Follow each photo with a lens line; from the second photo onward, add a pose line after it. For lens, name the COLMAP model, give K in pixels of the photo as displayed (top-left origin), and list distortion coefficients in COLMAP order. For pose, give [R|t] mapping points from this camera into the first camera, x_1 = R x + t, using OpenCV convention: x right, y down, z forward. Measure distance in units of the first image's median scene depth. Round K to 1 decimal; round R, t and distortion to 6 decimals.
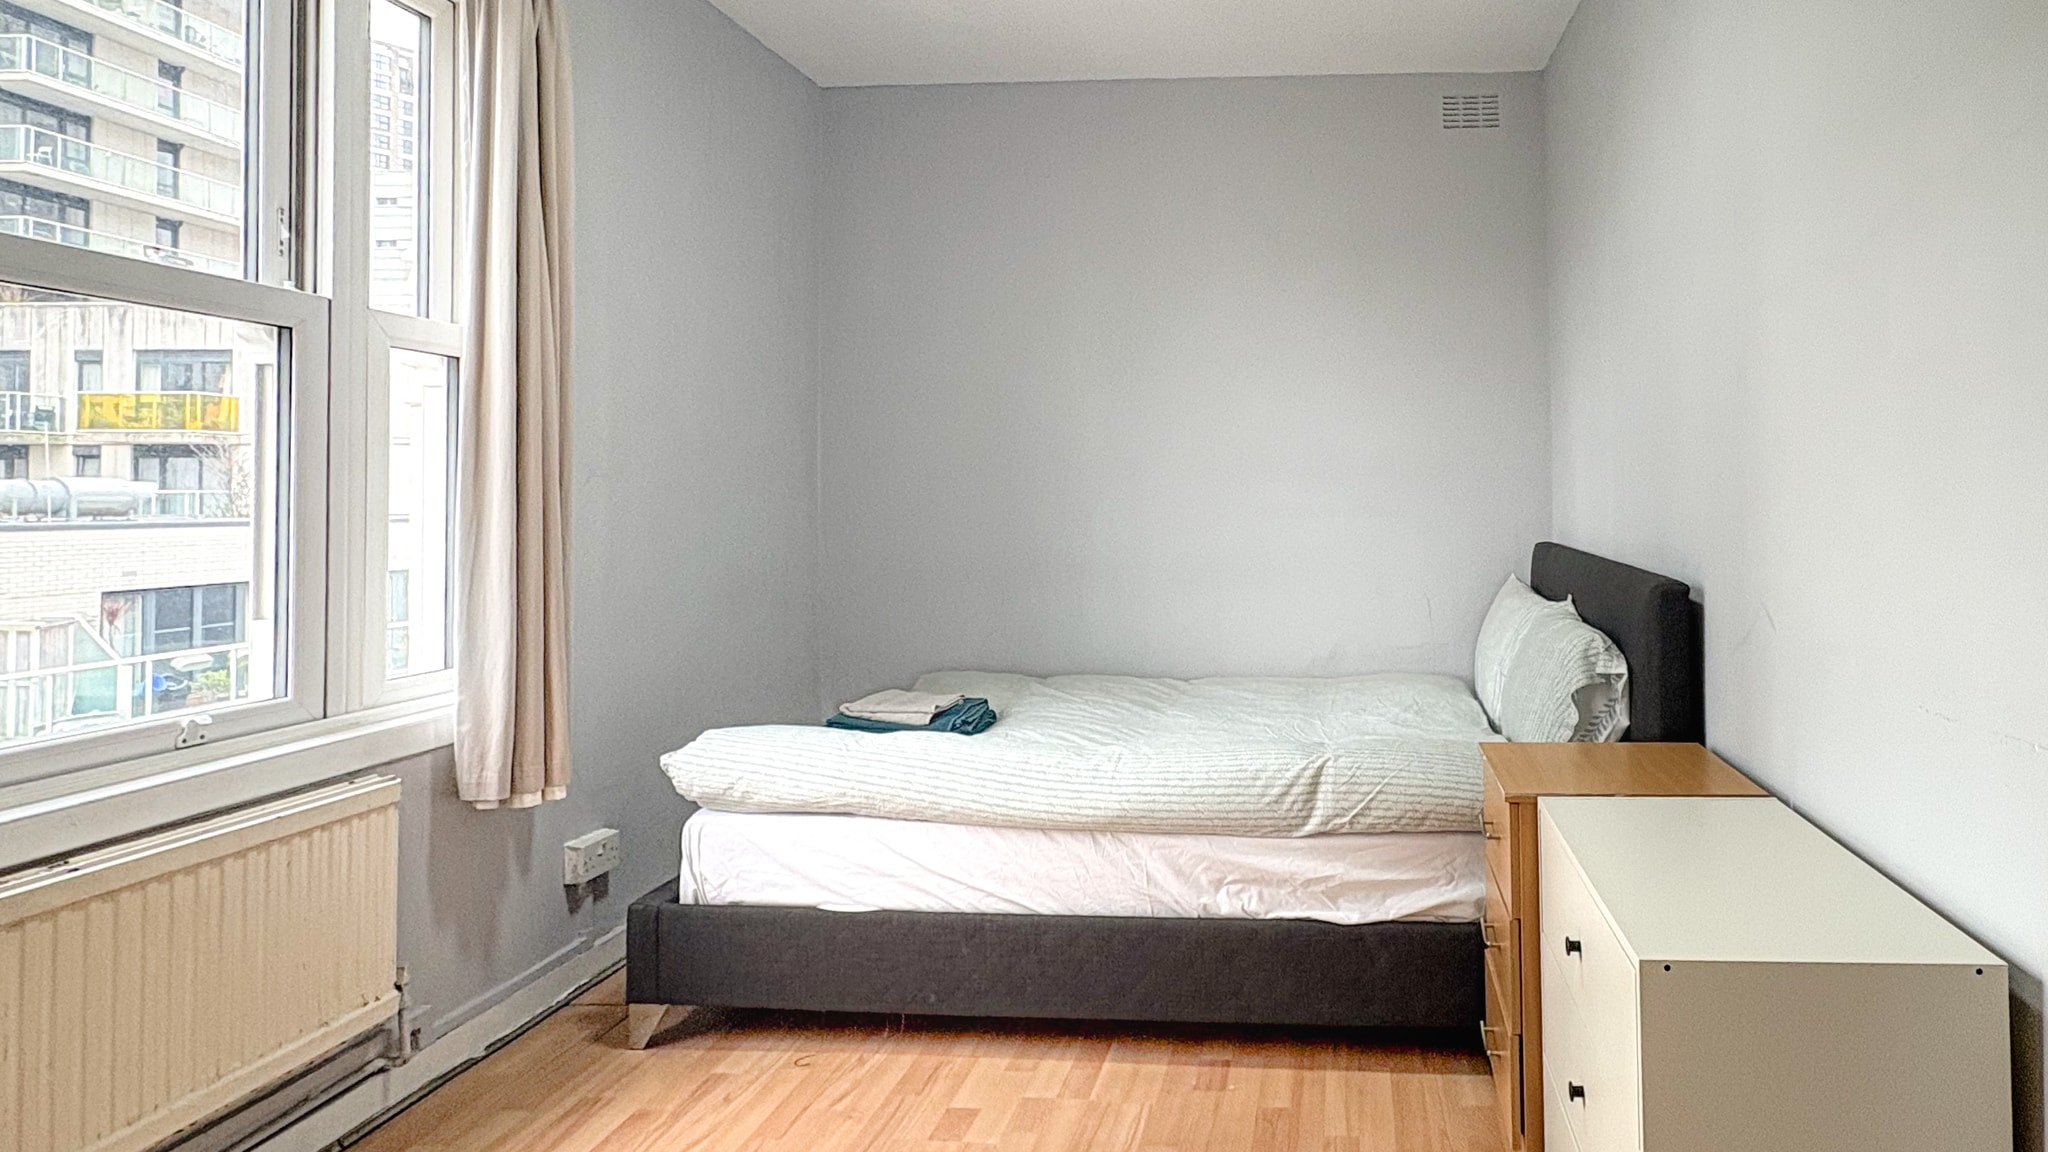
lens RADIAL K [[1197.2, 0, 1267.6], [0, 1197.2, 488.2], [0, 0, 1]] dist [0.000270, -0.000722]
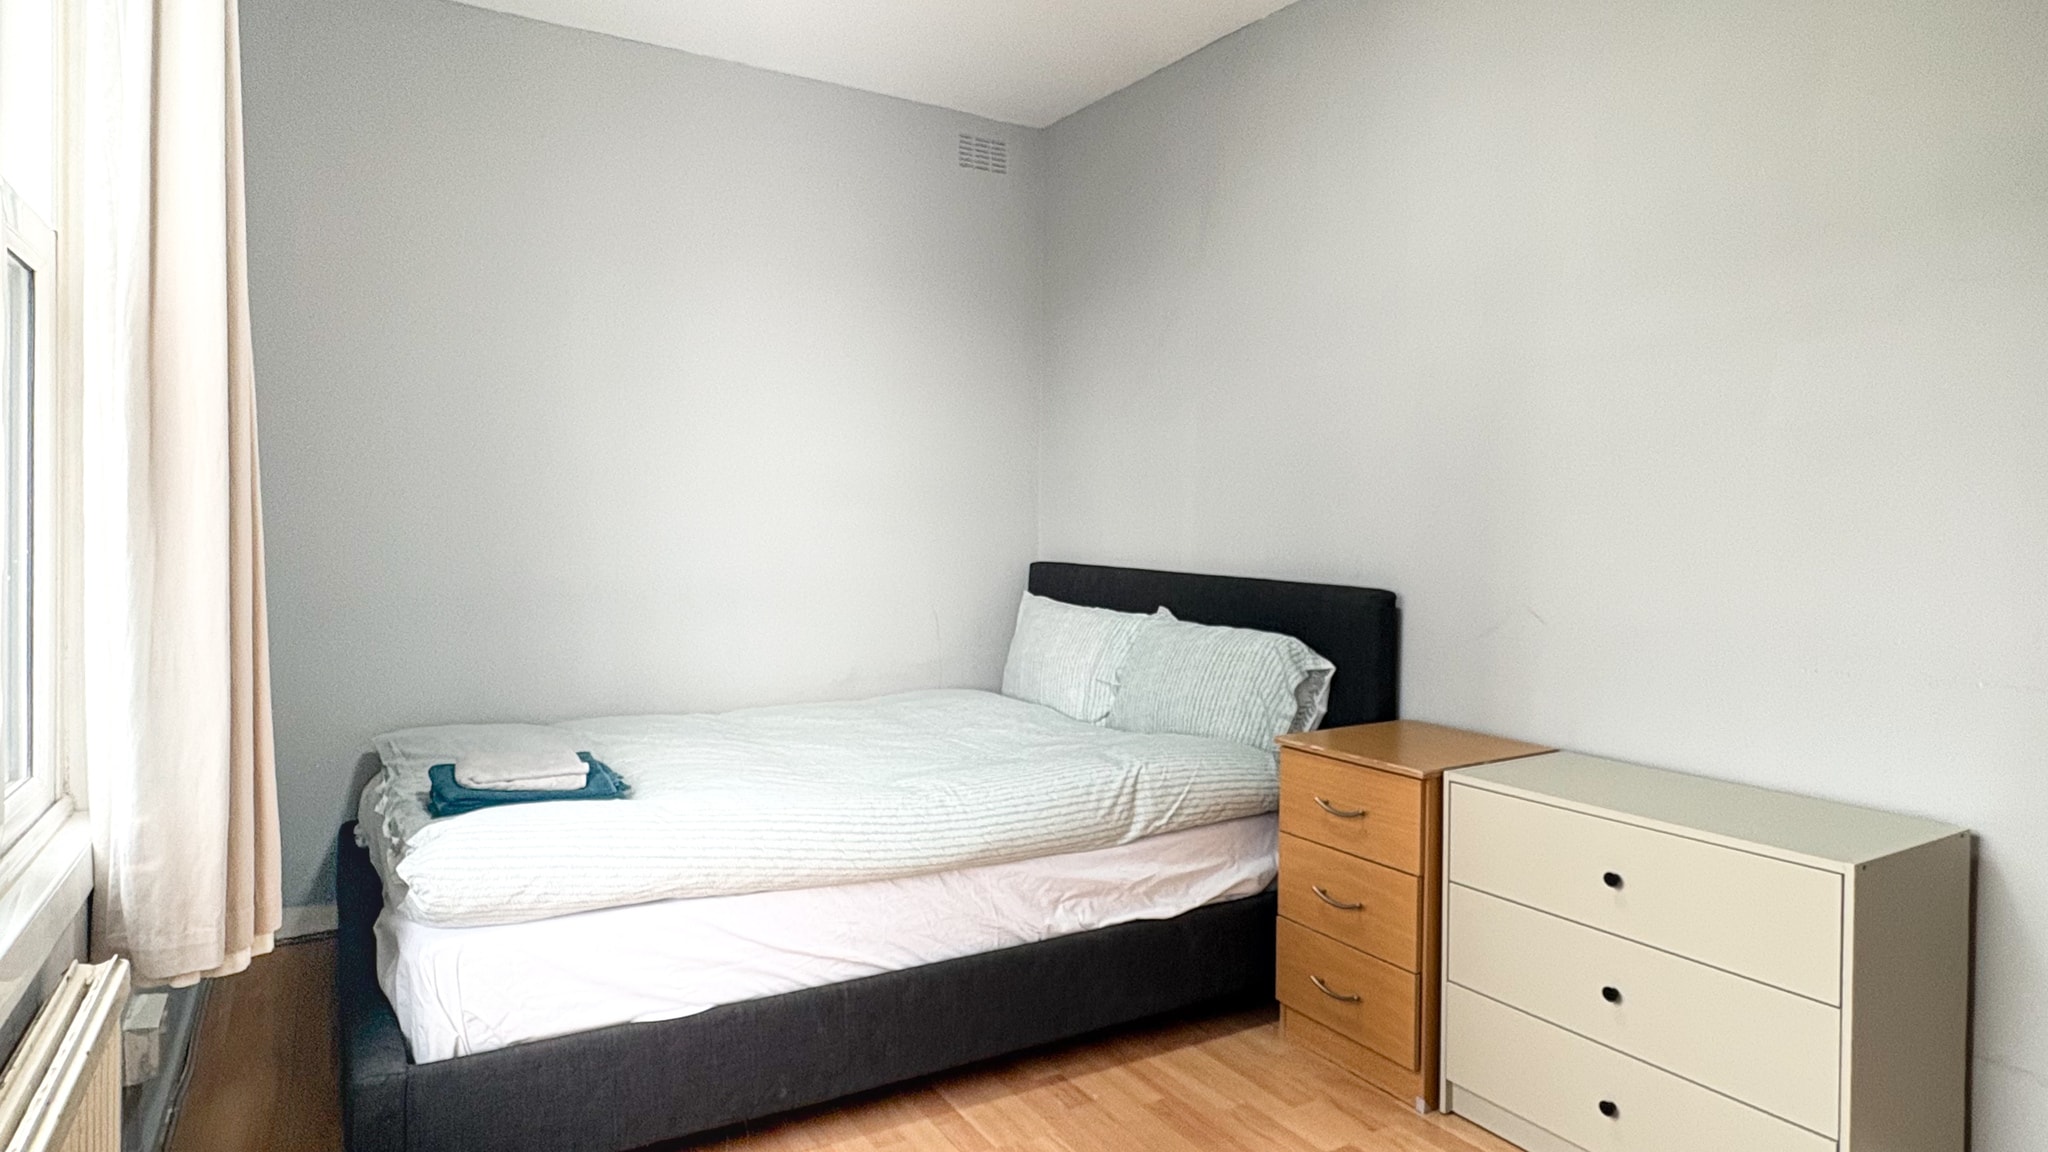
lens RADIAL K [[1135.6, 0, 1023.8], [0, 1135.6, 538.5], [0, 0, 1]] dist [0.000797, 0.000071]
pose [[0.829610, 0.001533, 0.558342, -0.596631], [-0.015410, 0.999678, 0.020152, 0.006358], [-0.558131, -0.025323, 0.829366, 0.233660]]
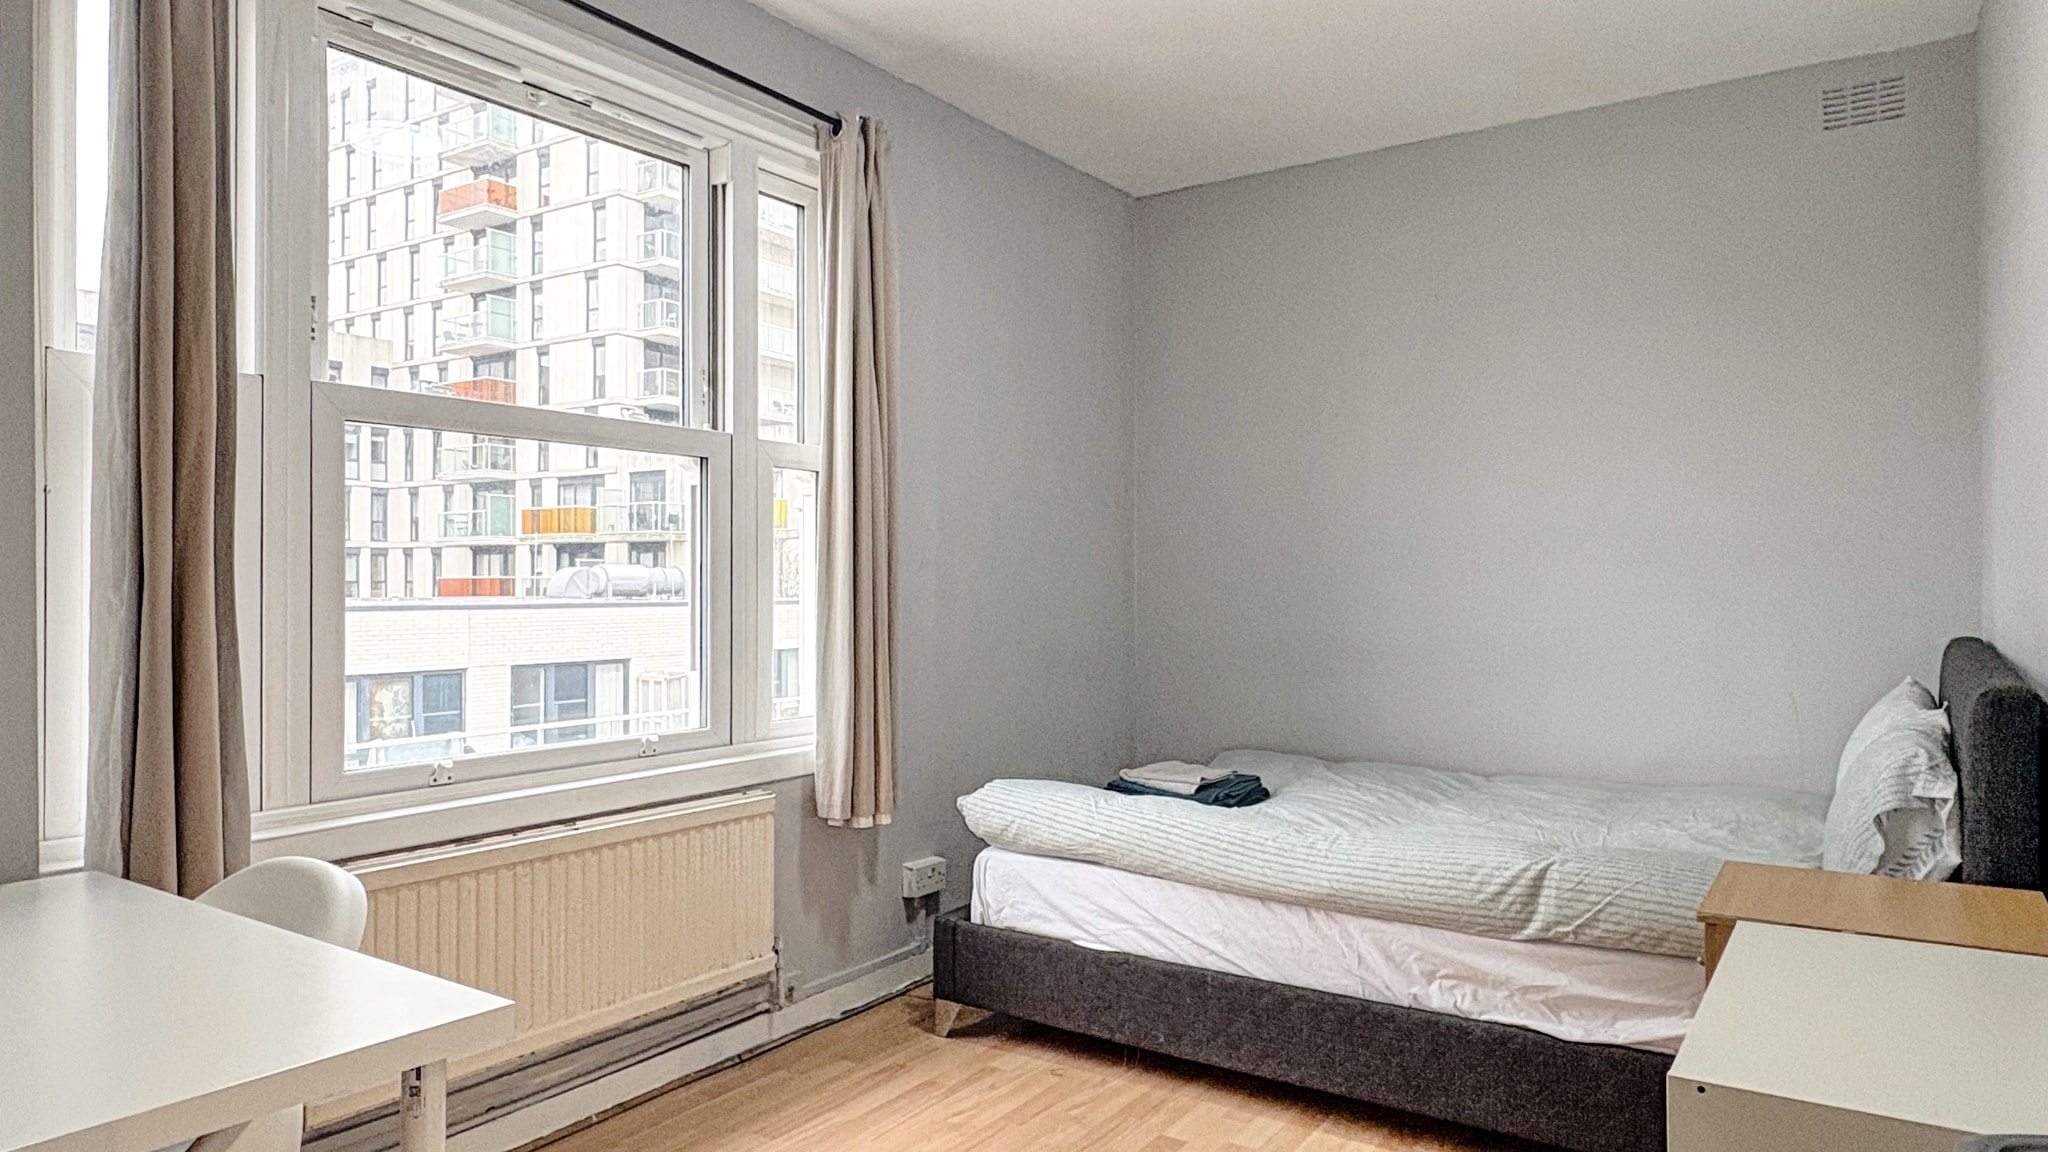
lens RADIAL K [[1257.6, 0, 1013.8], [0, 1257.6, 600.2], [0, 0, 1]] dist [-0.001098, -0.000989]
pose [[0.860503, 0.006672, -0.509401, 0.187157], [0.005207, 0.999747, 0.021892, -0.001015], [0.509418, -0.021490, 0.860251, -0.050895]]
